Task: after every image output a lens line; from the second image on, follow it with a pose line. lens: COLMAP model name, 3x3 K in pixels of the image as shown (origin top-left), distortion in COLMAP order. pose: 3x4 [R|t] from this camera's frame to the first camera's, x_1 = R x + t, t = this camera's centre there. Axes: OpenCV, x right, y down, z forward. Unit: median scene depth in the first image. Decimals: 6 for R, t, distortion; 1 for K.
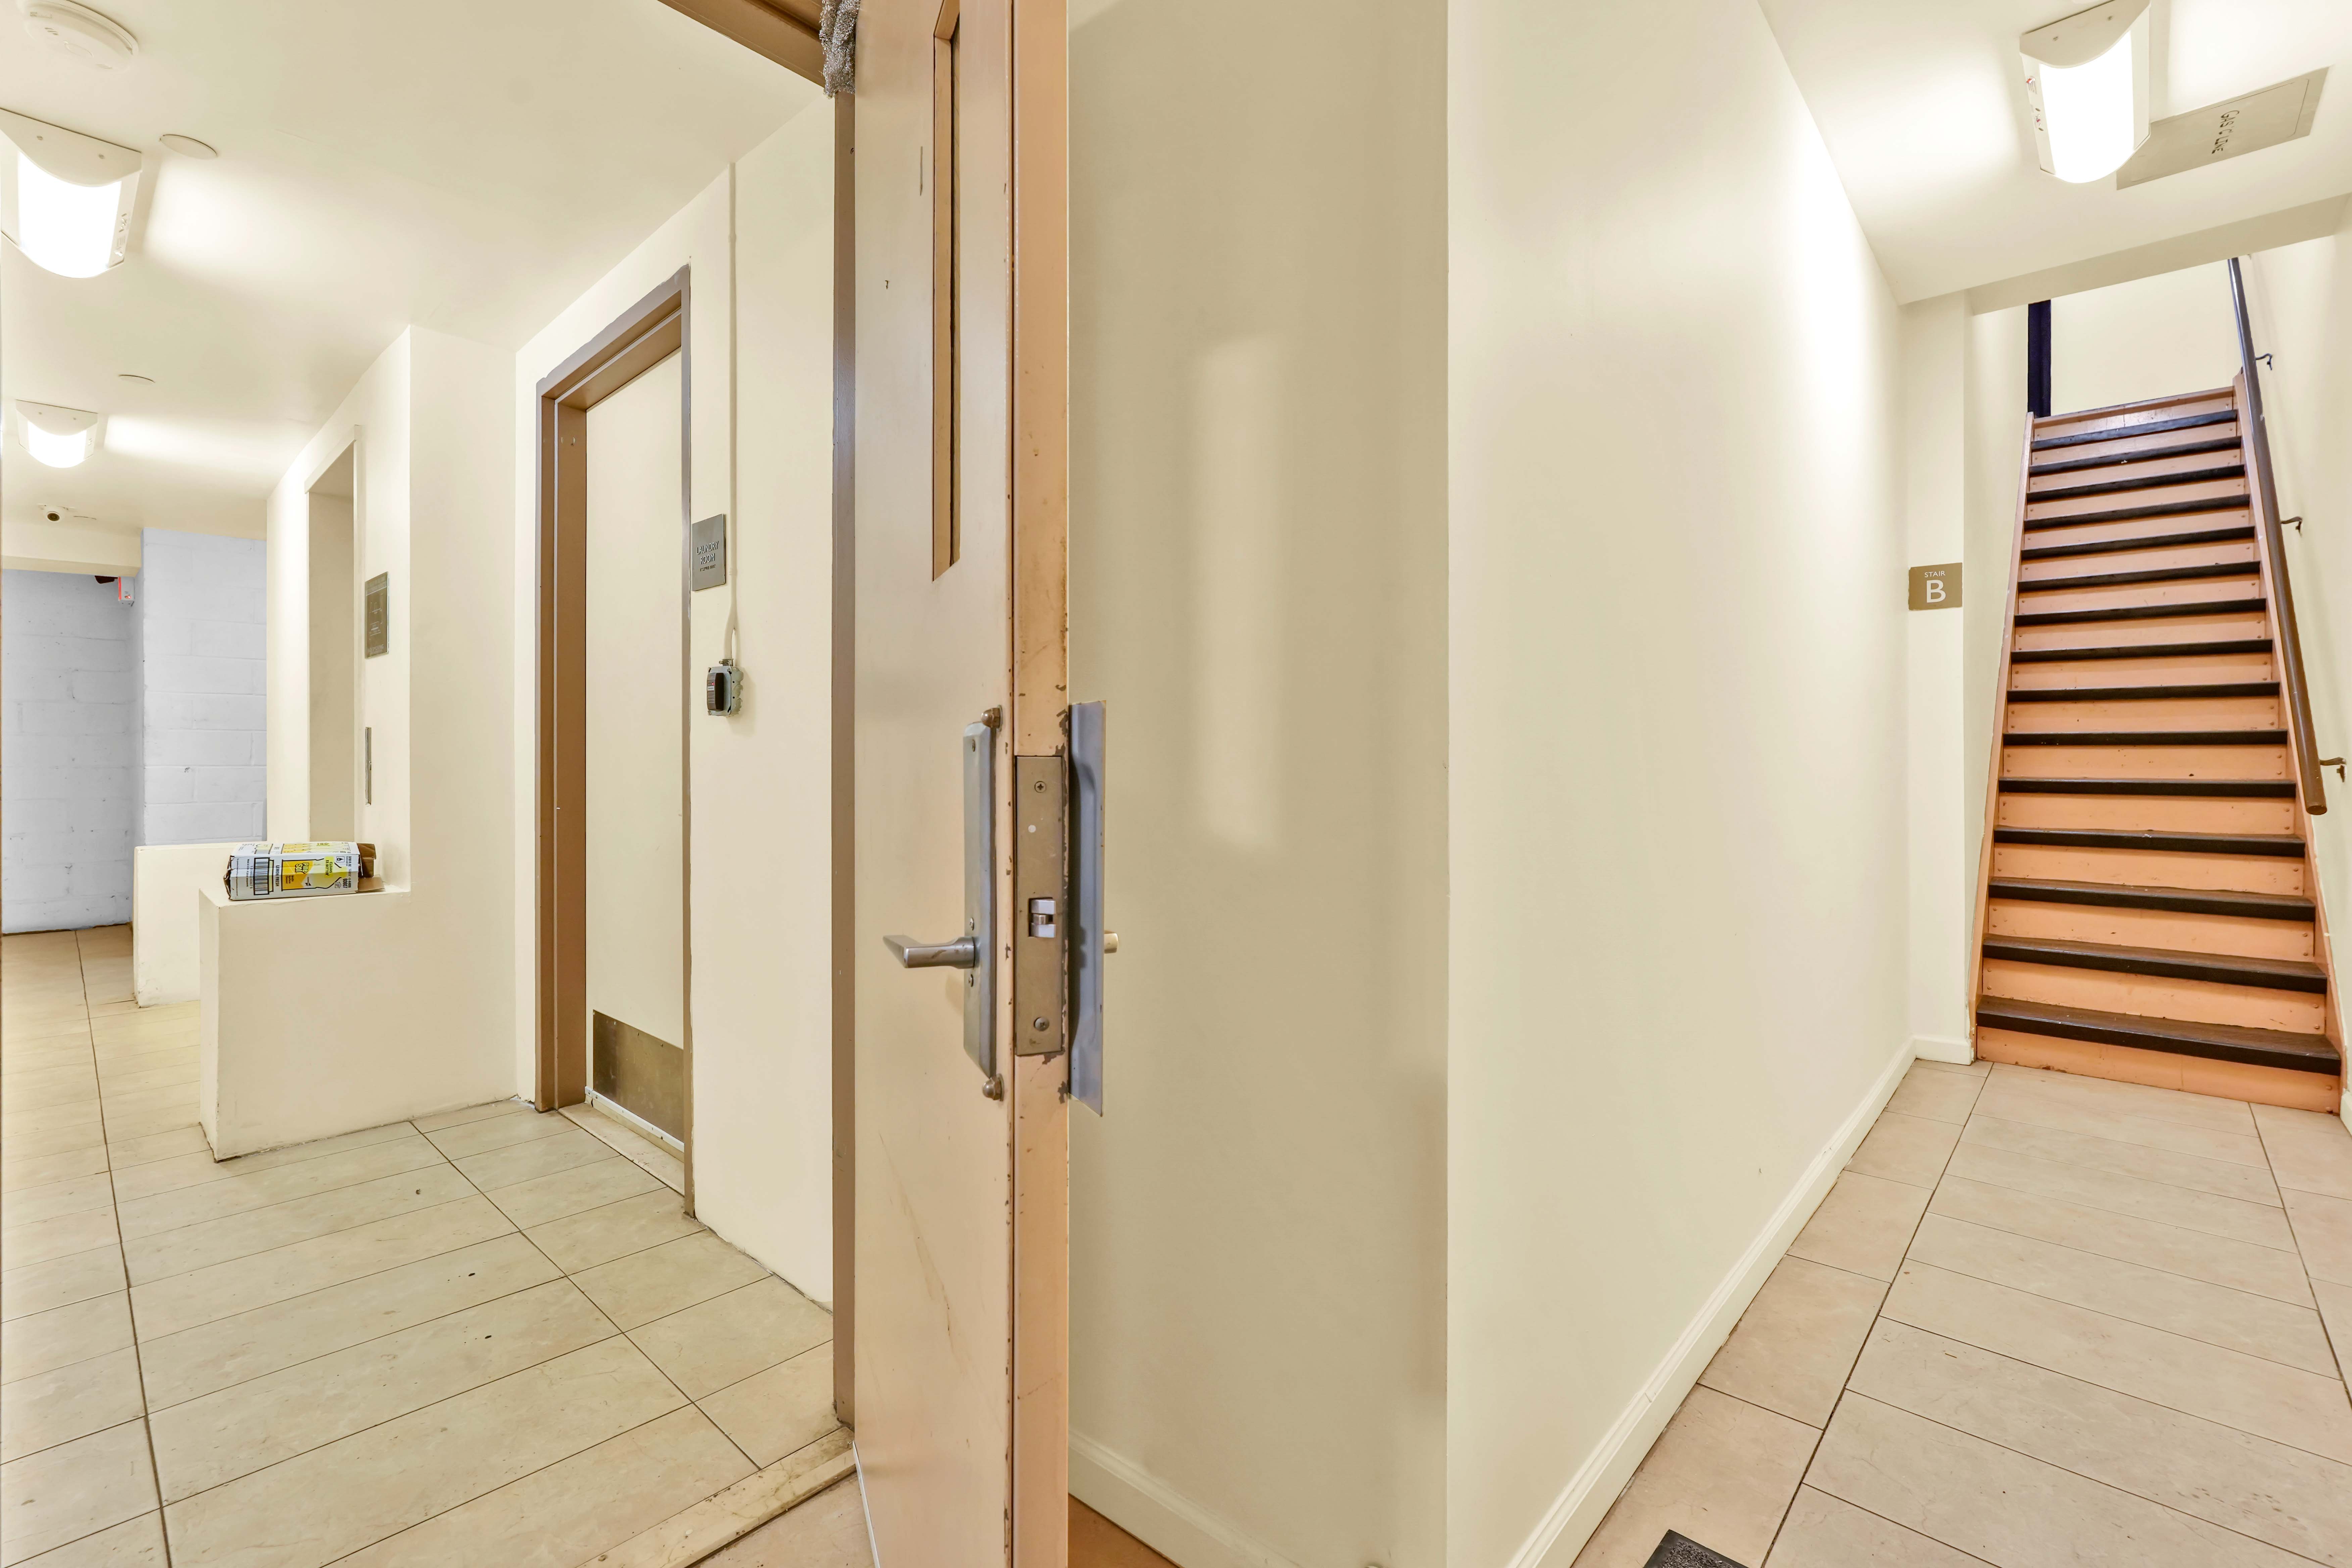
lens RADIAL K [[1033.2, 0, 1170.0], [0, 1033.2, 764.3], [0, 0, 1]] dist [0.012231, 0.000815]
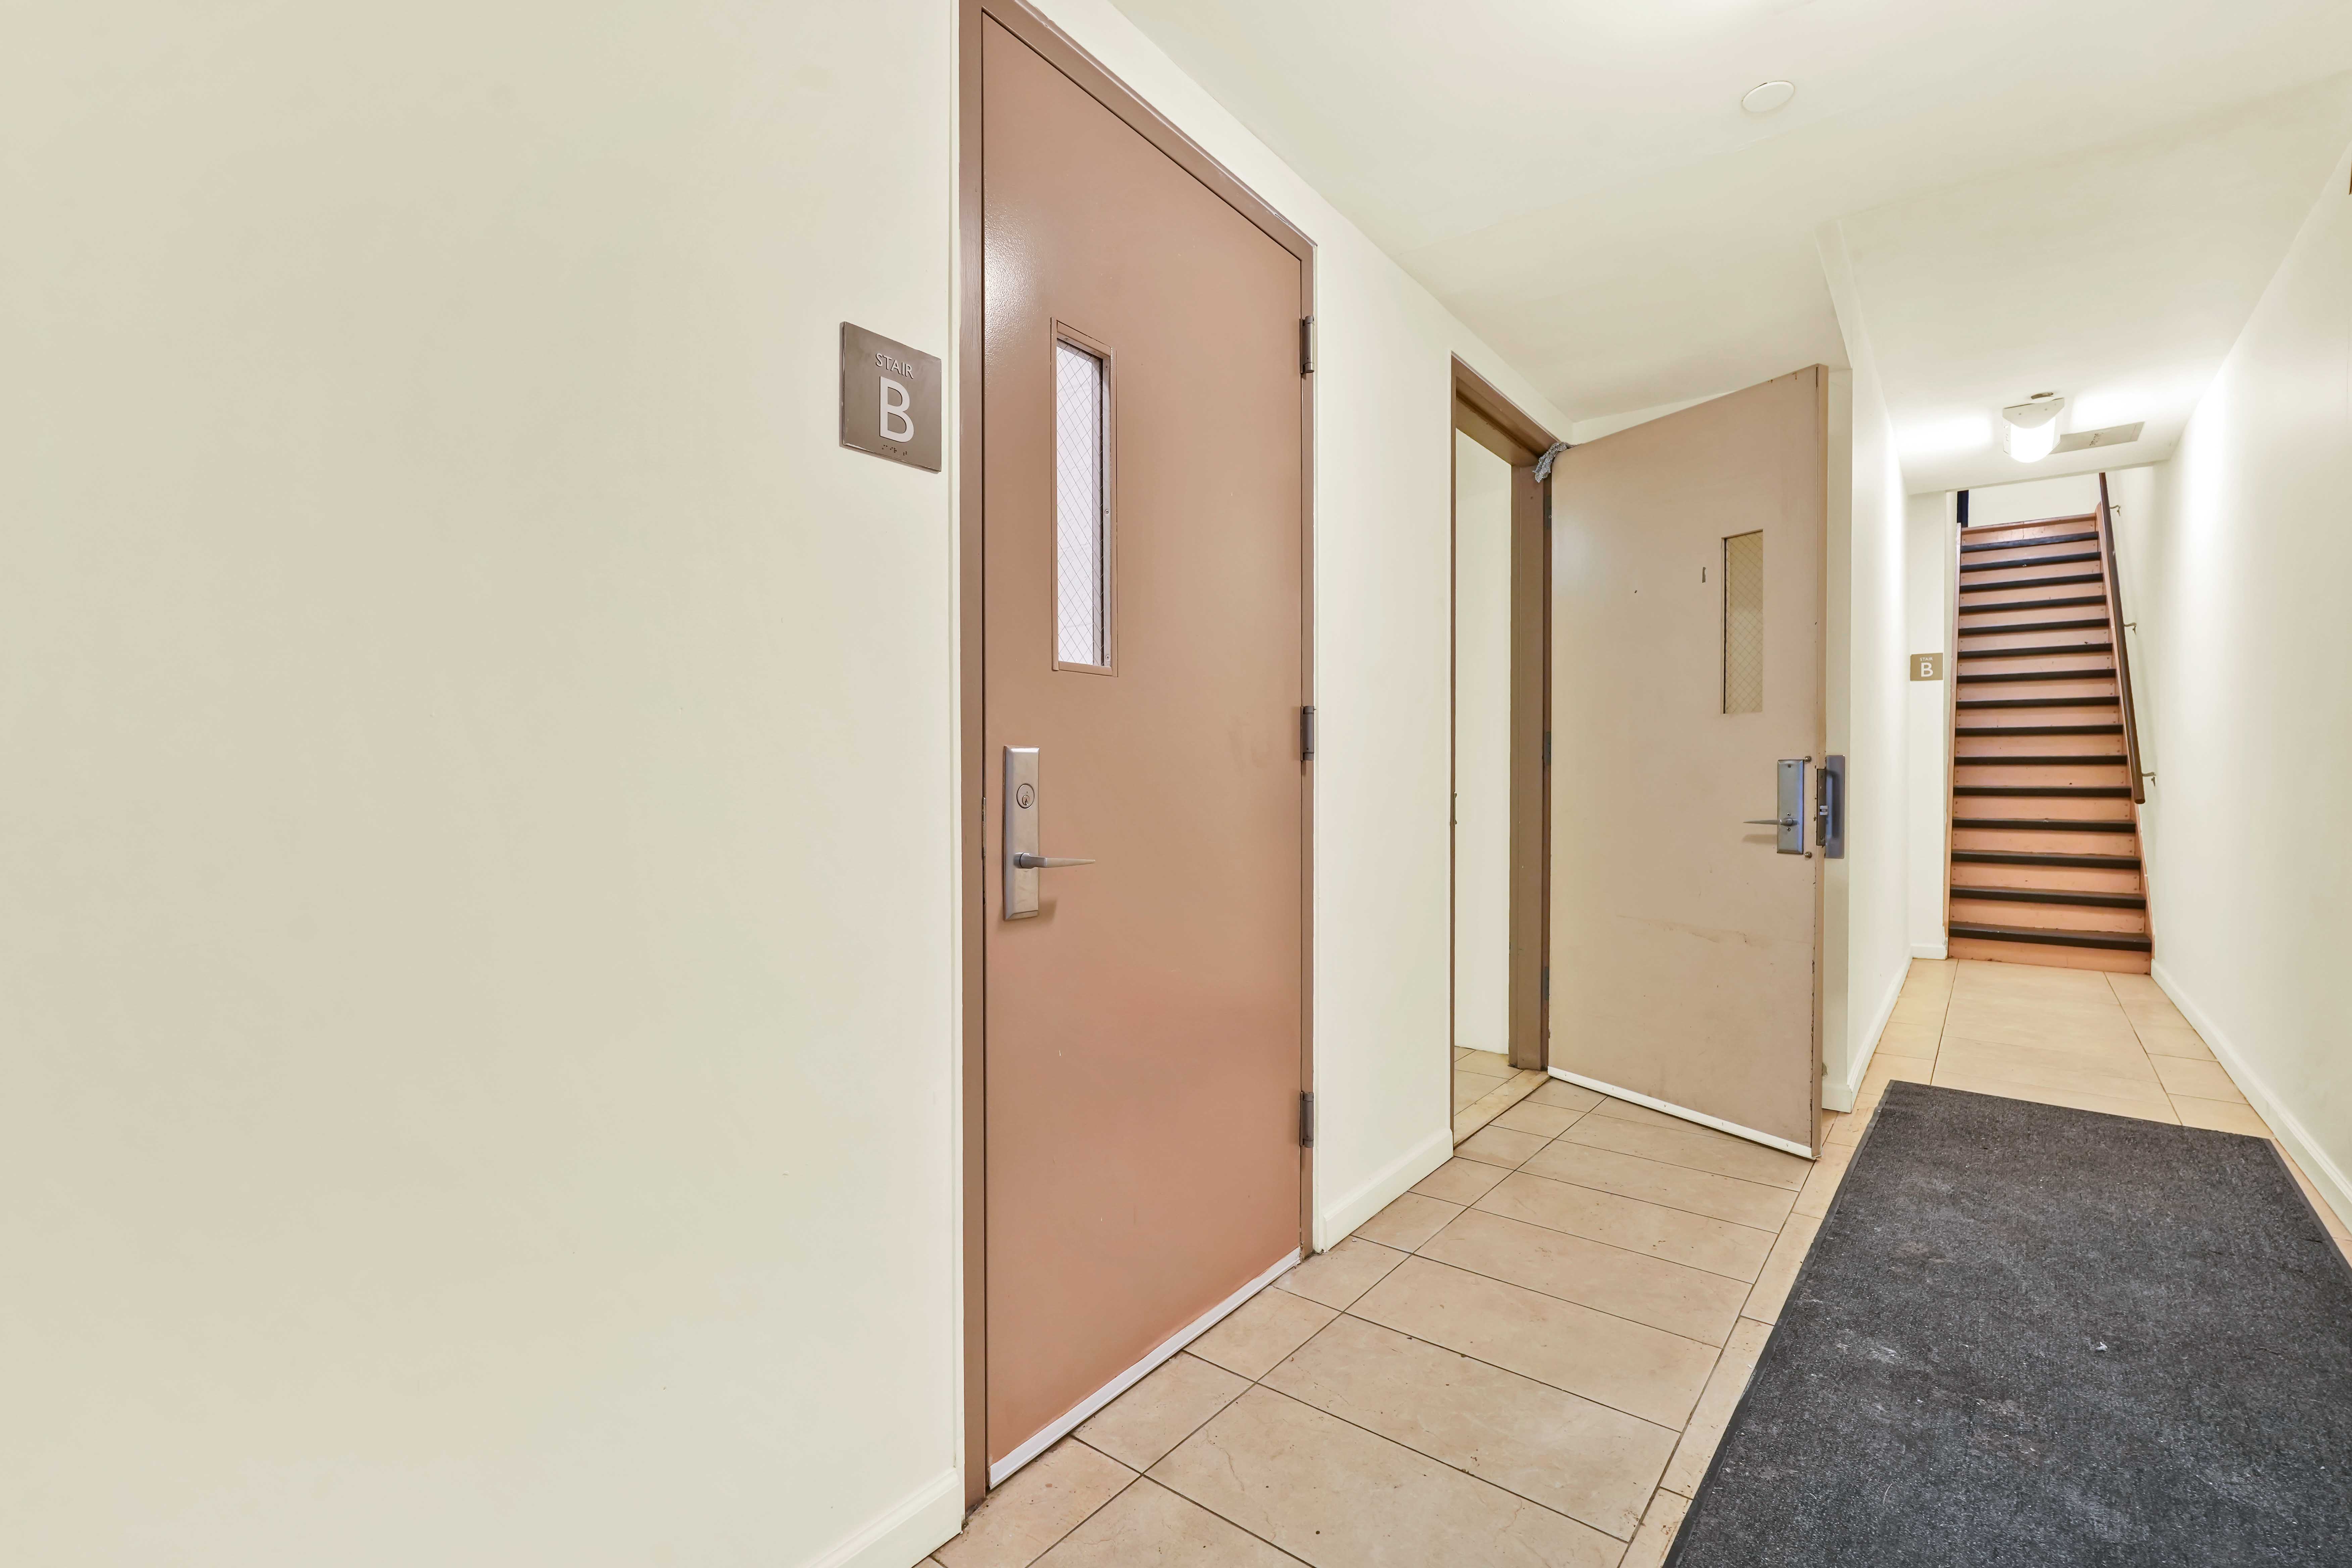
lens RADIAL K [[1033.2, 0, 1181.9], [0, 1033.2, 793.3], [0, 0, 1]] dist [0.012231, 0.000815]
pose [[0.996895, -0.003177, 0.078680, -0.540608], [0.002242, 0.999926, 0.011962, 0.003289], [-0.078712, -0.011748, 0.996828, -0.516608]]
